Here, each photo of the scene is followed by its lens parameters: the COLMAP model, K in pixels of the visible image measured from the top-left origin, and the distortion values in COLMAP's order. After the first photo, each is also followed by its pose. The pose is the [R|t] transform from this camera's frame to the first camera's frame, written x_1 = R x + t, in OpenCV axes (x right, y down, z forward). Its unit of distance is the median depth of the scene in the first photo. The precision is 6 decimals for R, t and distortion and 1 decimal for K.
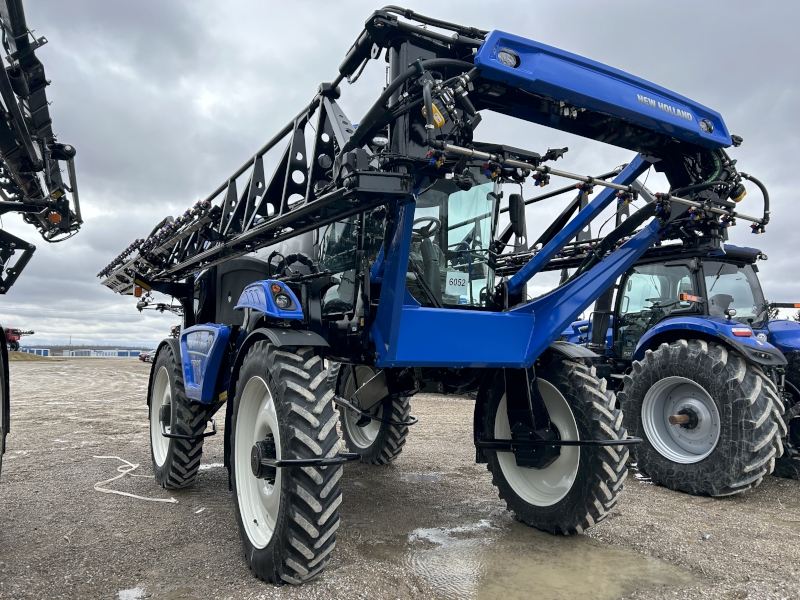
lens RADIAL K [[608.3, 0, 400.0], [0, 608.3, 300.0], [0, 0, 1]] dist [0.024340, -0.003940]
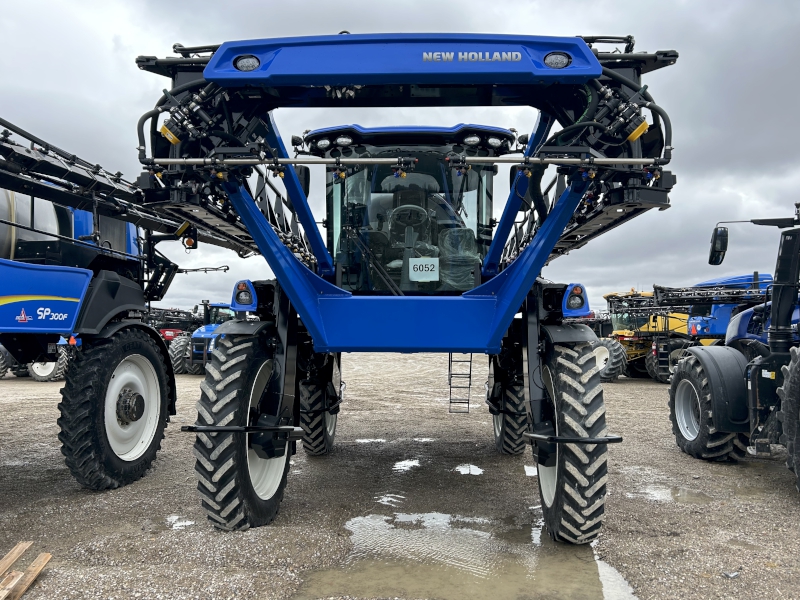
lens RADIAL K [[608.3, 0, 400.0], [0, 608.3, 300.0], [0, 0, 1]] dist [0.024340, -0.003940]
pose [[0.832952, -0.047579, -0.551297, 0.617573], [0.055422, 0.998460, -0.002435, 0.024552], [0.550563, -0.028526, 0.834306, 0.150459]]
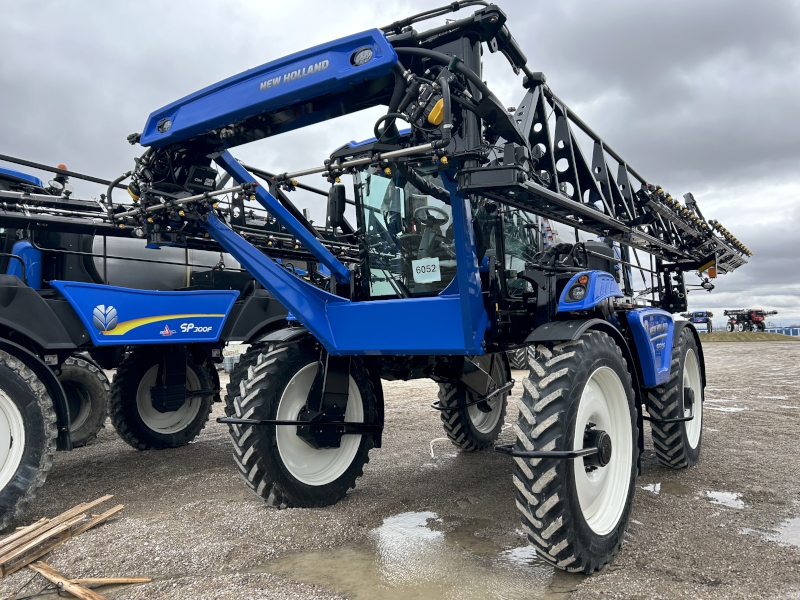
lens RADIAL K [[608.3, 0, 400.0], [0, 608.3, 300.0], [0, 0, 1]] dist [0.024340, -0.003940]
pose [[0.406736, -0.081414, -0.909911, 0.989321], [0.111585, 0.992991, -0.038968, 0.056379], [0.906705, -0.085683, 0.412969, 0.558304]]
